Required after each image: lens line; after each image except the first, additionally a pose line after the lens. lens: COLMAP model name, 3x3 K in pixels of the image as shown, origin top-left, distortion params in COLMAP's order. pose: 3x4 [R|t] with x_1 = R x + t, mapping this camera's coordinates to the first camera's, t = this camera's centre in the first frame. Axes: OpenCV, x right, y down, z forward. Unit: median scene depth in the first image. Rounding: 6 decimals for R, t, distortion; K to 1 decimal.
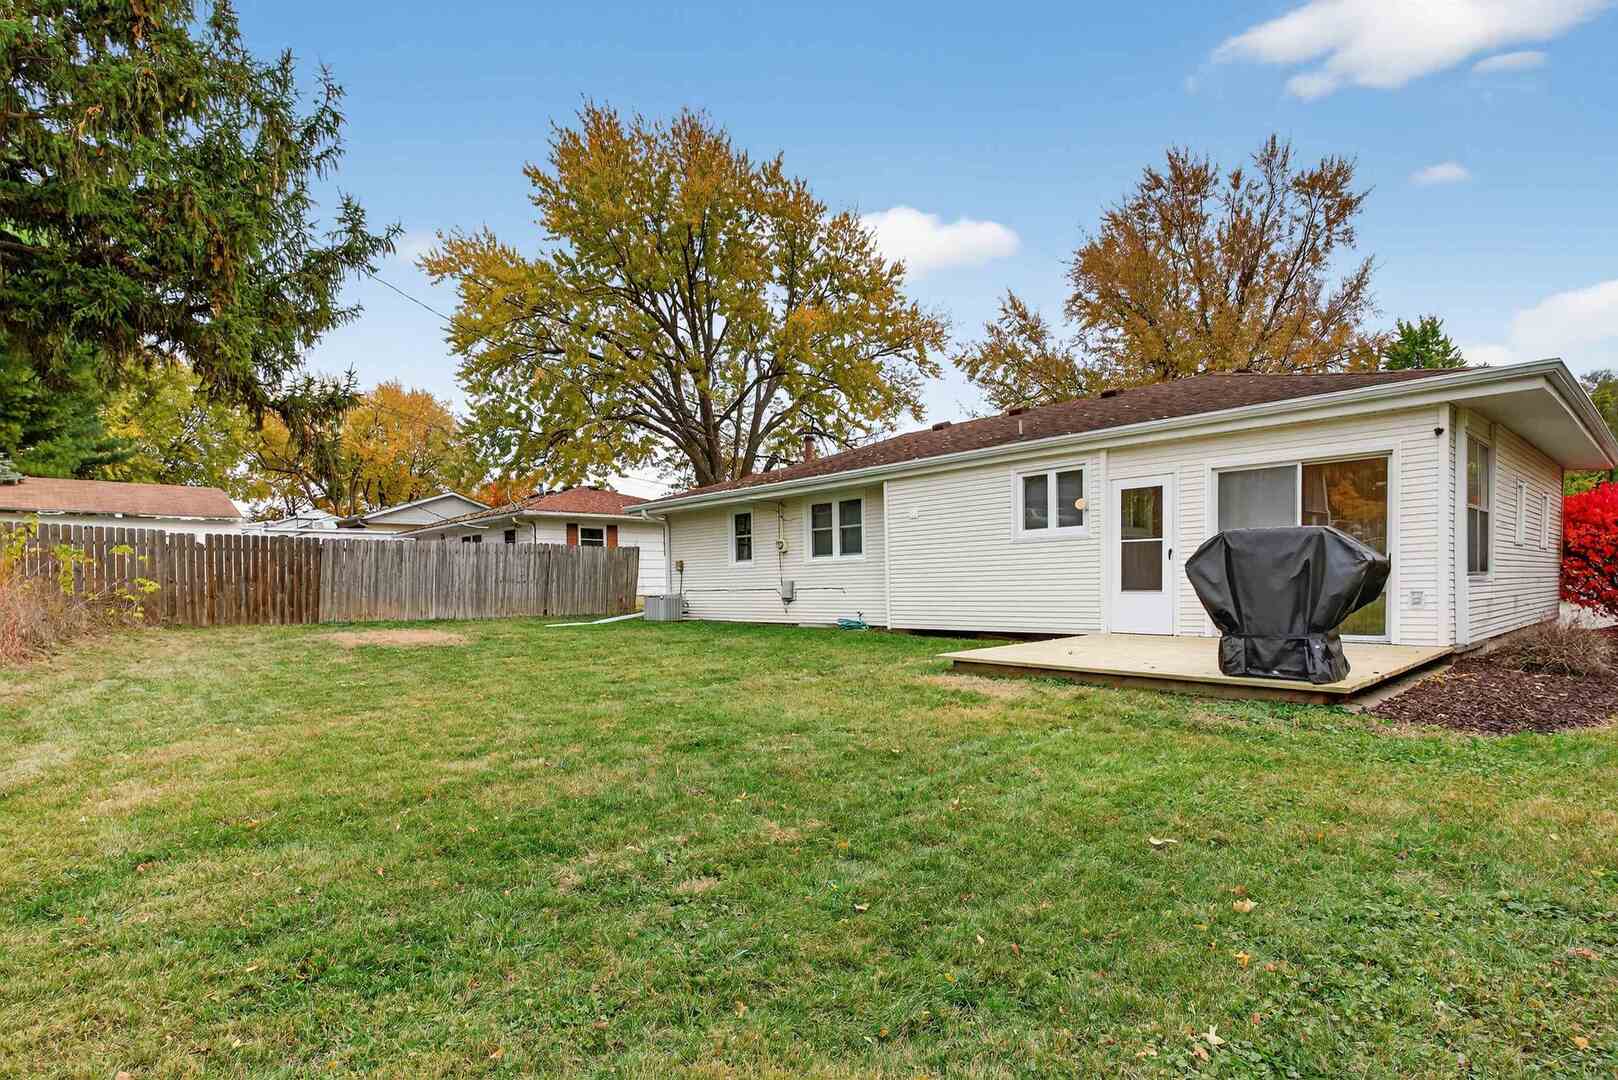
lens RADIAL K [[807.1, 0, 804.9], [0, 807.1, 604.5], [0, 0, 1]] dist [0.000023, 0.000061]
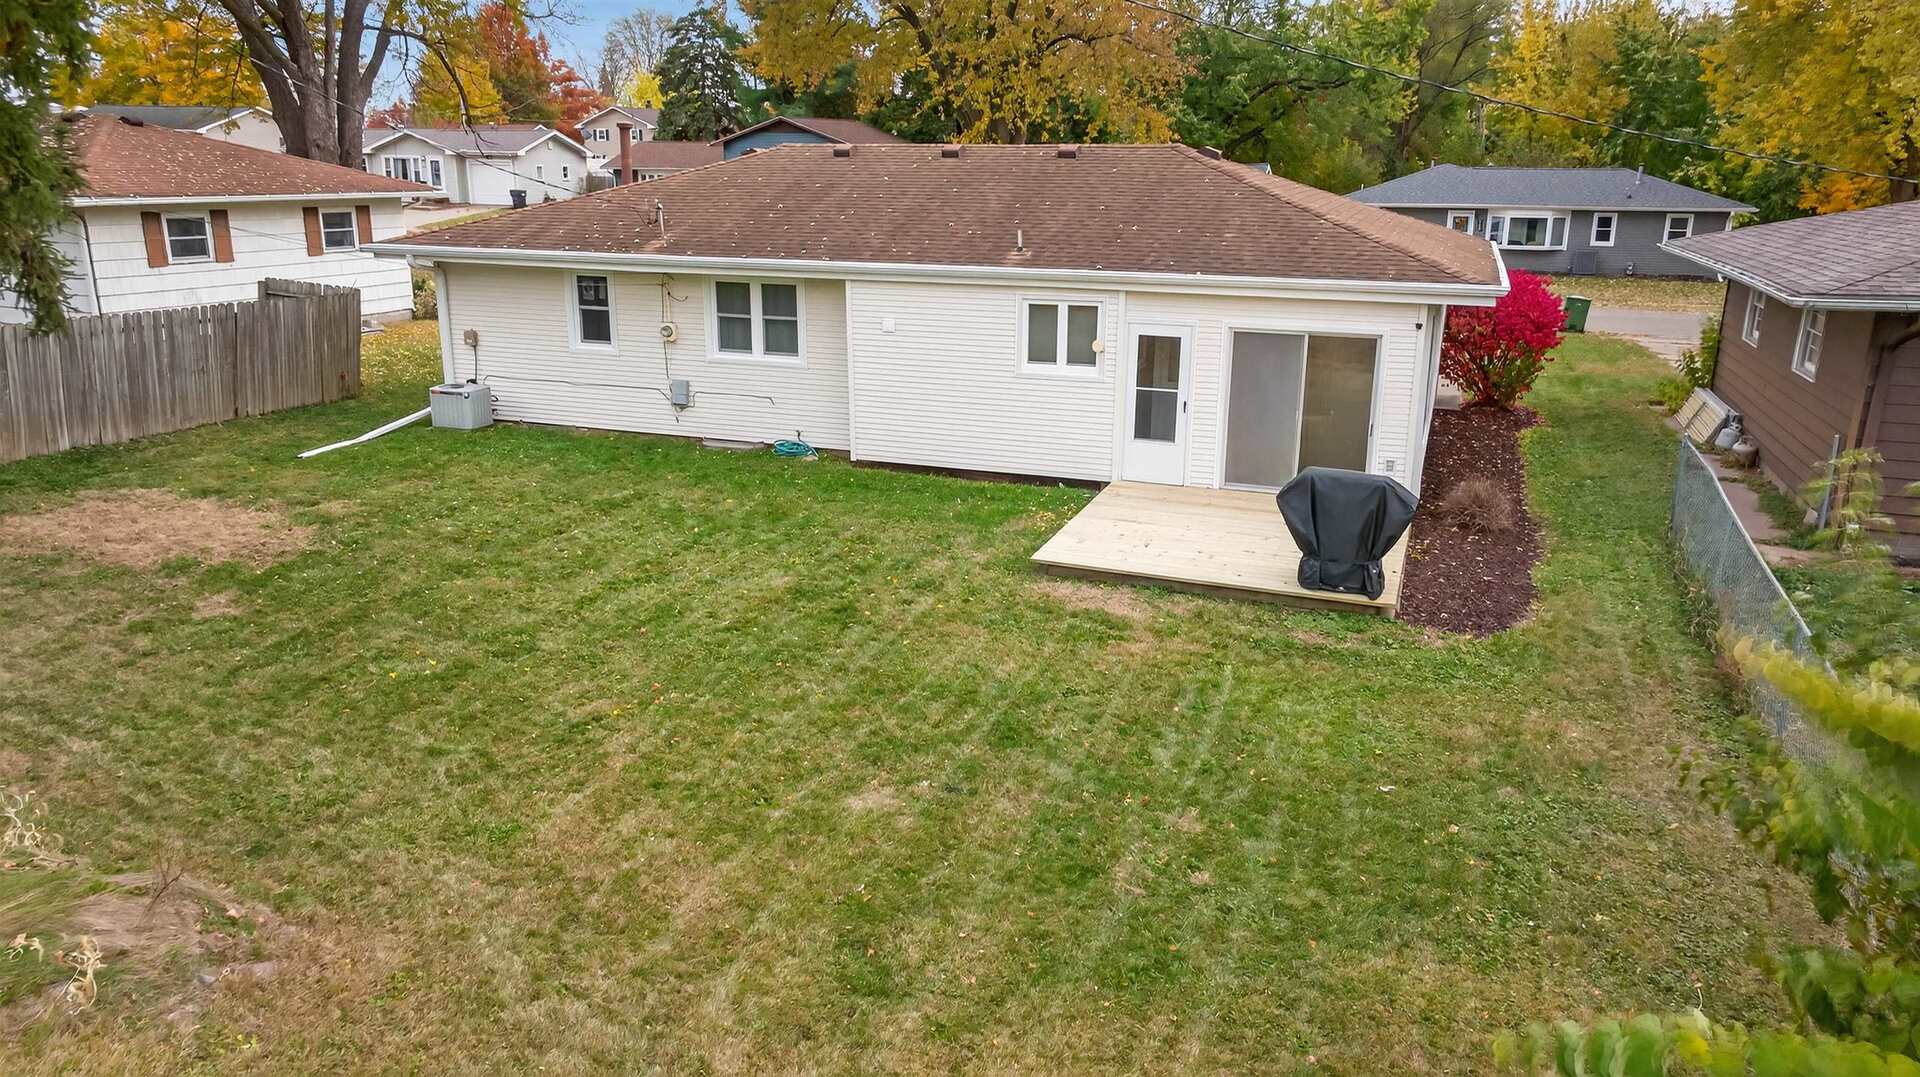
lens RADIAL K [[1237.0, 0, 960.0], [0, 1237.0, 538.5], [0, 0, 1]] dist [0.026106, -0.000043]
pose [[0.892994, -0.106877, 0.437195, -0.440752], [-0.011065, 0.965888, 0.258722, -0.268049], [-0.449933, -0.235875, 0.861350, -0.223061]]
